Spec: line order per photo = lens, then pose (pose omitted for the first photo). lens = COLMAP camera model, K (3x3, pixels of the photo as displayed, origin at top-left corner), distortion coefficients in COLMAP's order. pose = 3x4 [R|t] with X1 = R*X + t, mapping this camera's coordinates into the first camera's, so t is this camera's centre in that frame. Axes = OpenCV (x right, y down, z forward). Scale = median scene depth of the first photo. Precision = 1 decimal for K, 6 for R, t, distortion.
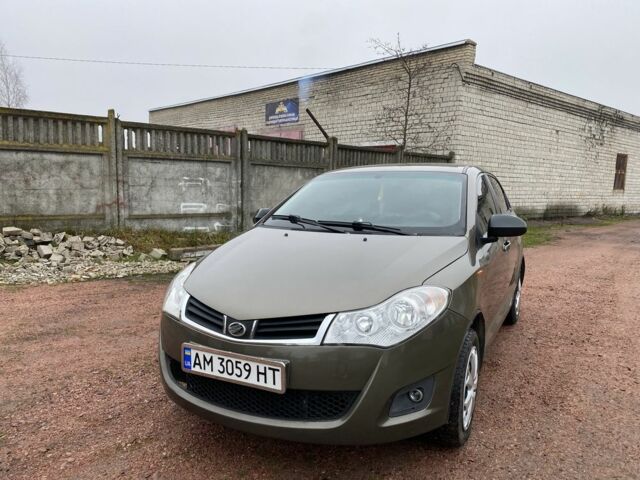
lens RADIAL K [[499.5, 0, 320.0], [0, 499.5, 240.0], [0, 0, 1]] dist [0.002591, -0.001587]
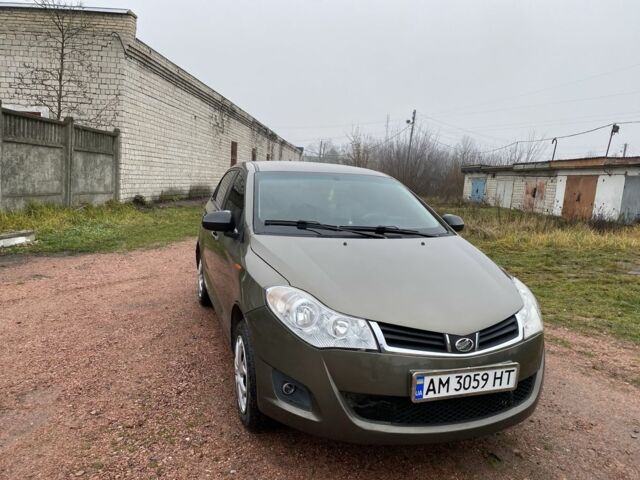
lens RADIAL K [[499.5, 0, 320.0], [0, 499.5, 240.0], [0, 0, 1]] dist [0.002591, -0.001587]
pose [[0.669978, -0.068915, 0.739175, -0.202761], [0.030305, 0.997391, 0.065520, -0.020534], [-0.741762, -0.021496, 0.670319, 0.097729]]
